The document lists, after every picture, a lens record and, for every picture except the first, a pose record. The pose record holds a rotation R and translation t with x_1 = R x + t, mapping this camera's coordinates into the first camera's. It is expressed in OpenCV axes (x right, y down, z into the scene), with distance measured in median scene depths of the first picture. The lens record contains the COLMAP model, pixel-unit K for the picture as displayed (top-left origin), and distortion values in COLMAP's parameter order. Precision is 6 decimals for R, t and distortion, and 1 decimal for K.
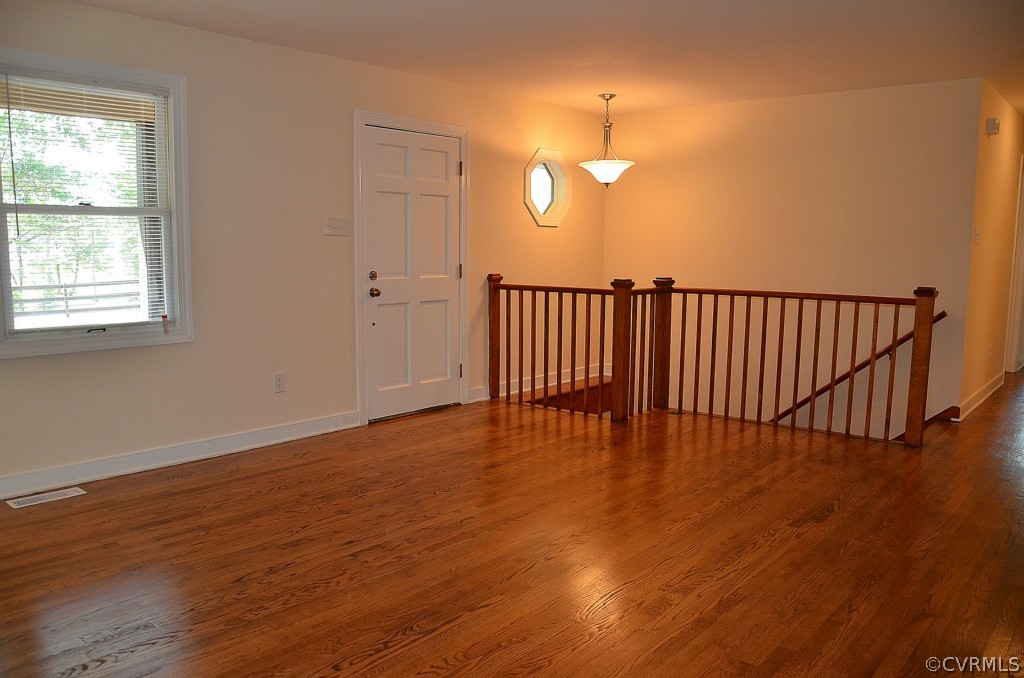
lens RADIAL K [[791.5, 0, 508.5], [0, 791.5, 342.0], [0, 0, 1]] dist [-0.150919, 0.085757]
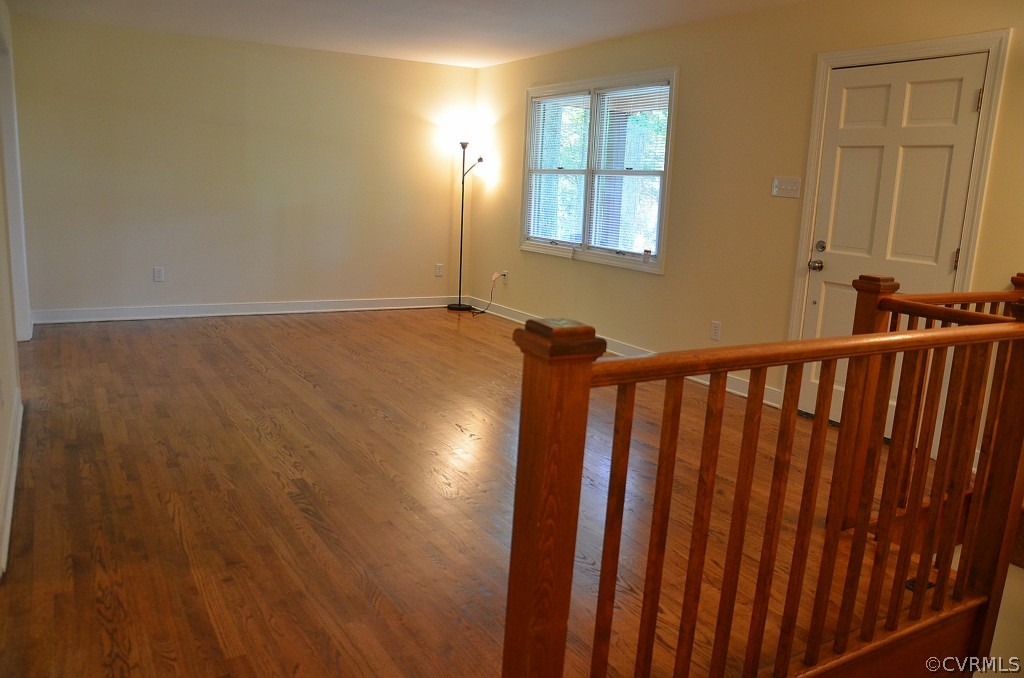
lens RADIAL K [[791.5, 0, 508.1], [0, 791.5, 341.9], [0, 0, 1]] dist [-0.150919, 0.085757]
pose [[-0.323587, 0.158048, -0.932905, 0.757875], [-0.161873, 0.962169, 0.219153, -0.115566], [0.932249, 0.221927, -0.285762, 0.970843]]
